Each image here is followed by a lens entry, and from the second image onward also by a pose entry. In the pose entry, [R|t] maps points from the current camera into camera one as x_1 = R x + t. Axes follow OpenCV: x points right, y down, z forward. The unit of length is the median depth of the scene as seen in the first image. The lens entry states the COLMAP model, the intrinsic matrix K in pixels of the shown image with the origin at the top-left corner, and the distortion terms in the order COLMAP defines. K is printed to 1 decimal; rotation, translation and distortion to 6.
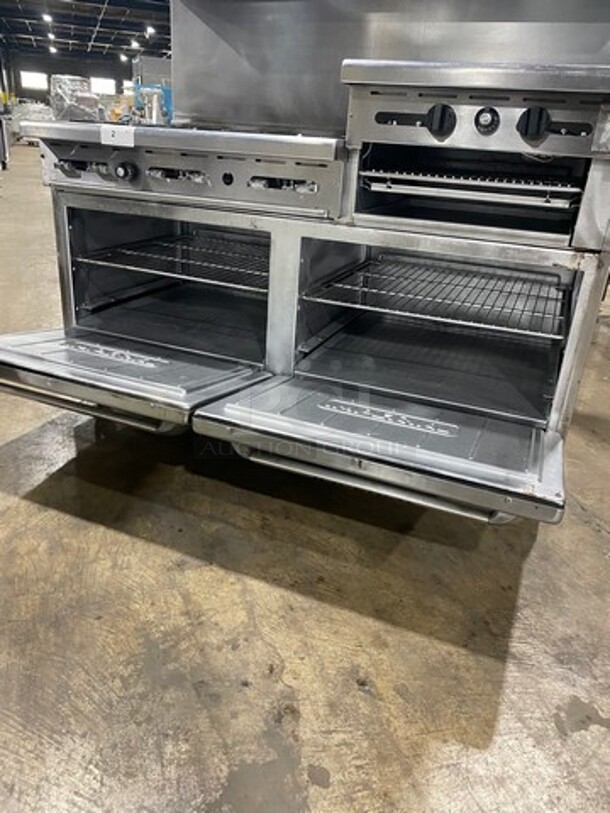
lens RADIAL K [[618.6, 0, 303.1], [0, 618.6, 407.6], [0, 0, 1]] dist [0.014362, -0.002808]
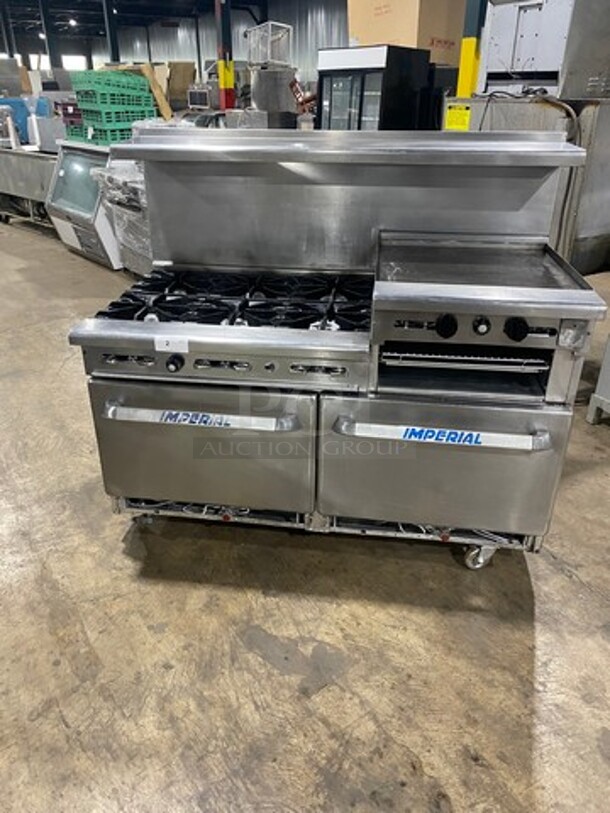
lens RADIAL K [[618.6, 0, 302.6], [0, 618.6, 402.5], [0, 0, 1]] dist [0.014362, -0.002808]
pose [[0.966153, -0.164932, 0.198357, -0.378986], [0.152935, 0.985427, 0.074461, -0.462399], [-0.207747, -0.041605, 0.977297, -0.250731]]
